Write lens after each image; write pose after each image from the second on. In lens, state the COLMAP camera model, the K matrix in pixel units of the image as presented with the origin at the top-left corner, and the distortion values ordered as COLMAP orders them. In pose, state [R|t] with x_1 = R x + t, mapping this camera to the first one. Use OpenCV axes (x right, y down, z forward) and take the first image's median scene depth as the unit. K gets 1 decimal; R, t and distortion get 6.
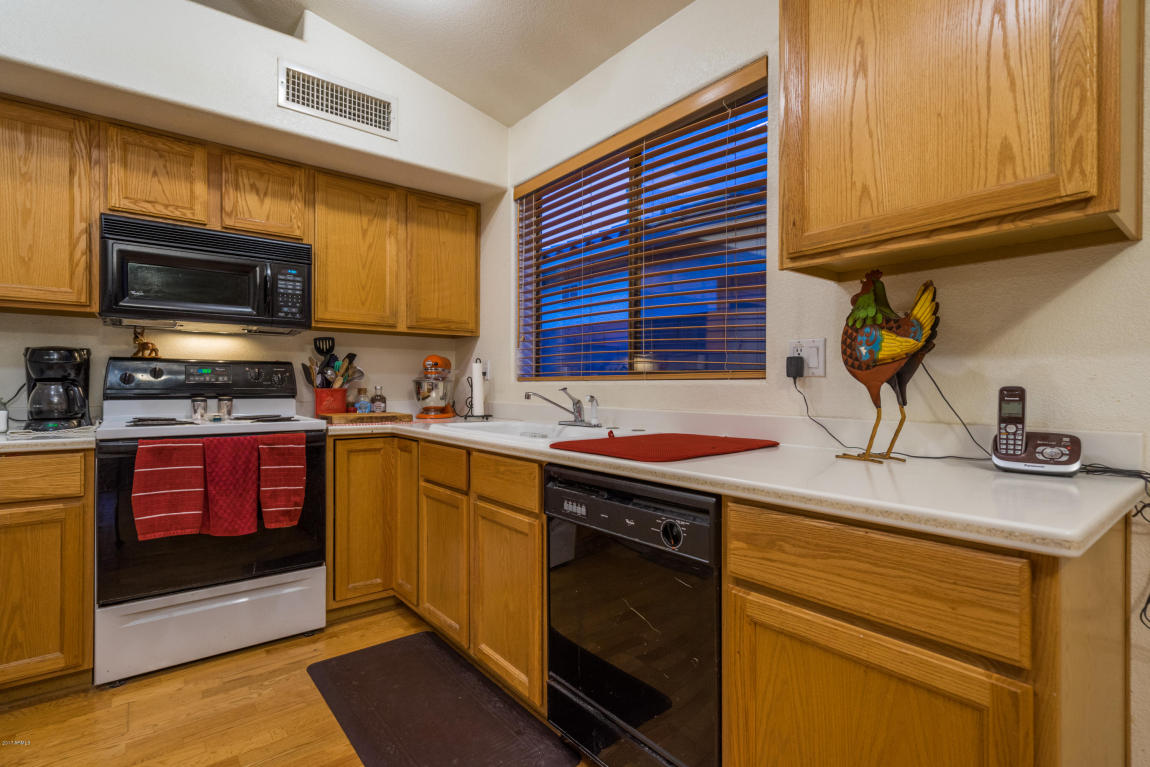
lens RADIAL K [[568.8, 0, 568.5], [0, 568.8, 390.4], [0, 0, 1]] dist [0.000383, -0.000040]
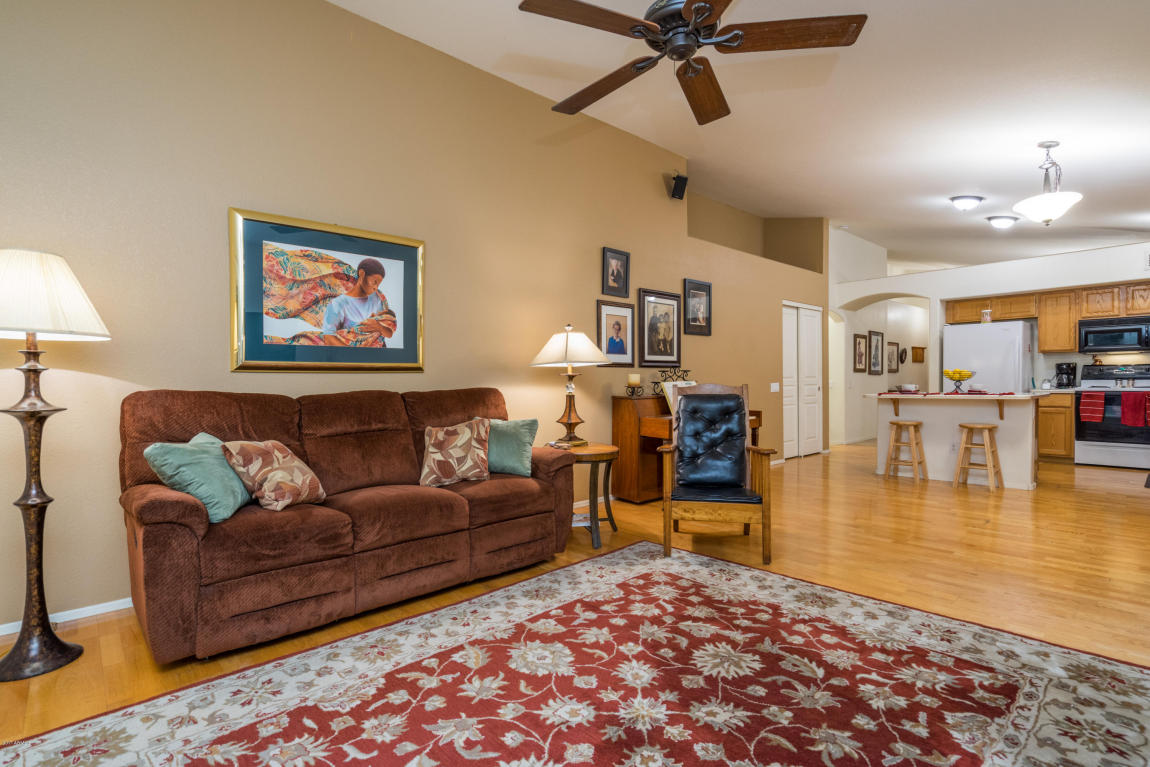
lens RADIAL K [[555.2, 0, 570.7], [0, 555.2, 388.5], [0, 0, 1]] dist [0.002243, 0.000939]
pose [[0.080914, 0.008970, -0.996681, 2.020032], [0.008004, 0.999921, 0.009649, 0.014118], [0.996689, -0.008758, 0.080836, -2.050281]]
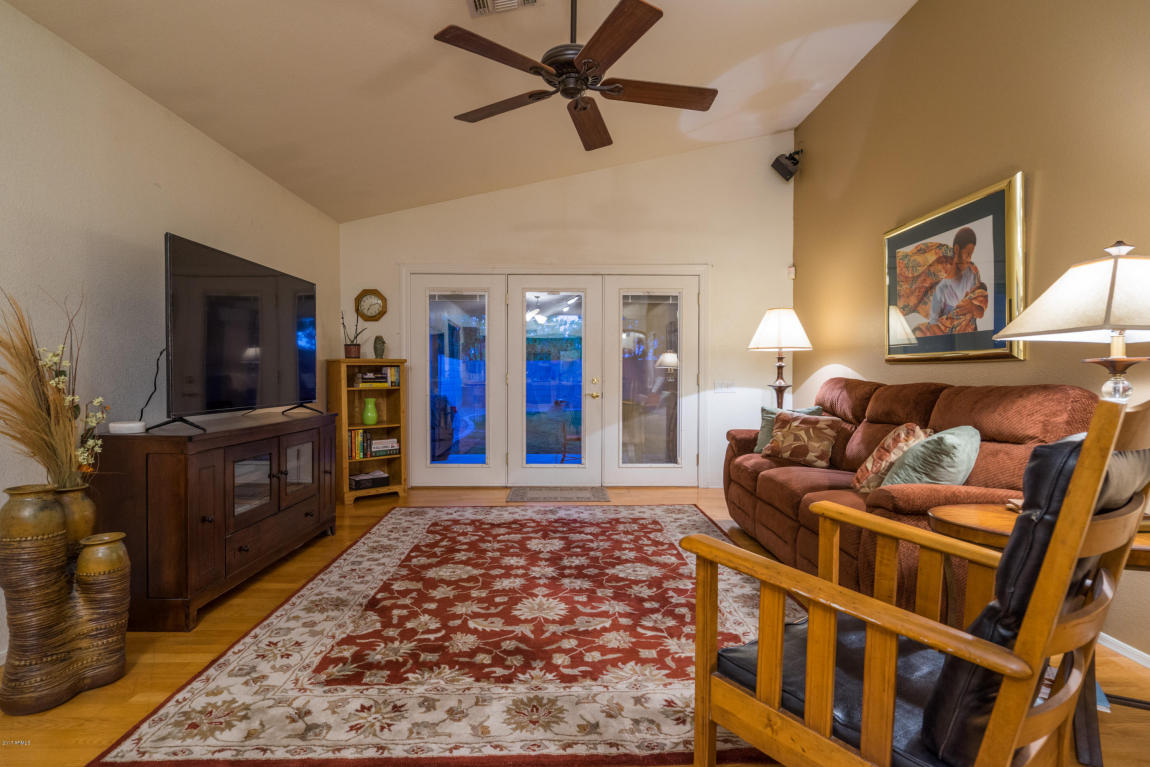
lens RADIAL K [[568.8, 0, 568.5], [0, 568.8, 390.4], [0, 0, 1]] dist [0.000383, -0.000040]
pose [[-0.797999, -0.022605, 0.602235, 0.341029], [-0.002359, 0.999406, 0.034387, 0.002751], [-0.602654, 0.026020, -0.797578, -0.816811]]
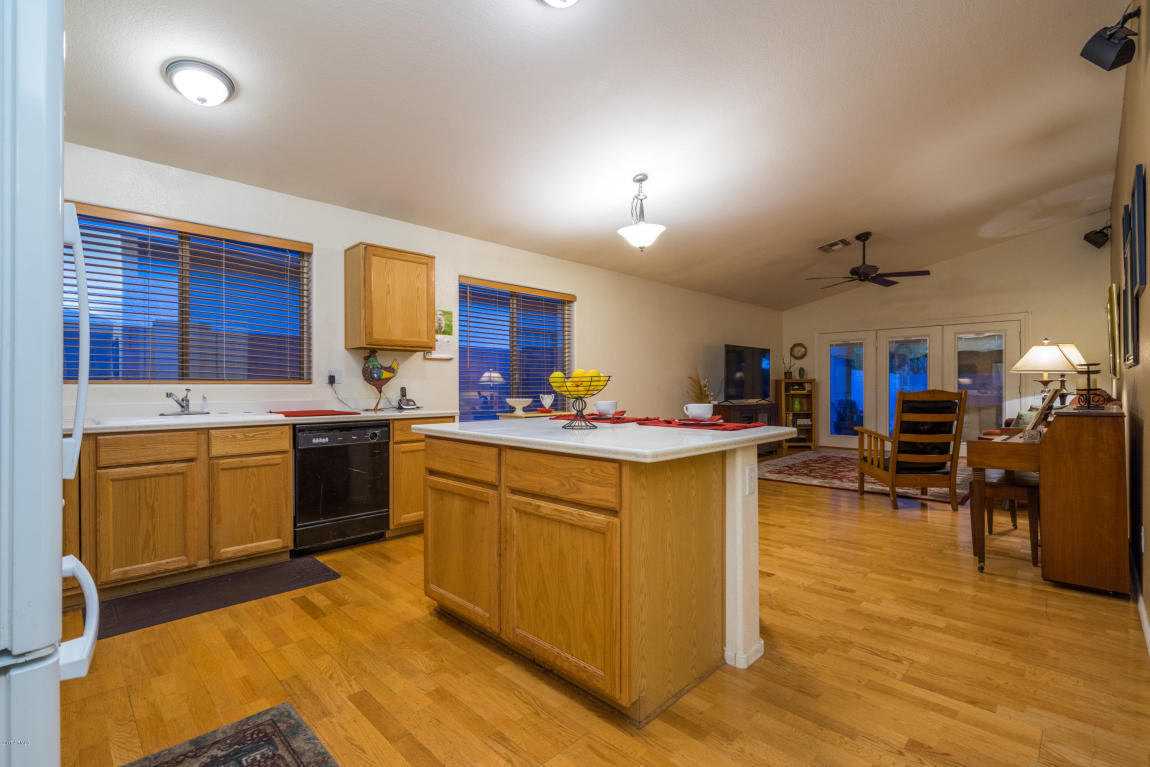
lens RADIAL K [[516.8, 0, 575.0], [0, 516.8, 383.5], [0, 0, 1]] dist [0.001530, 0.000651]
pose [[-0.135103, 0.002437, 0.990829, -1.523927], [0.006200, 0.999979, -0.001615, -0.010653], [-0.990812, 0.005925, -0.135115, 0.171367]]
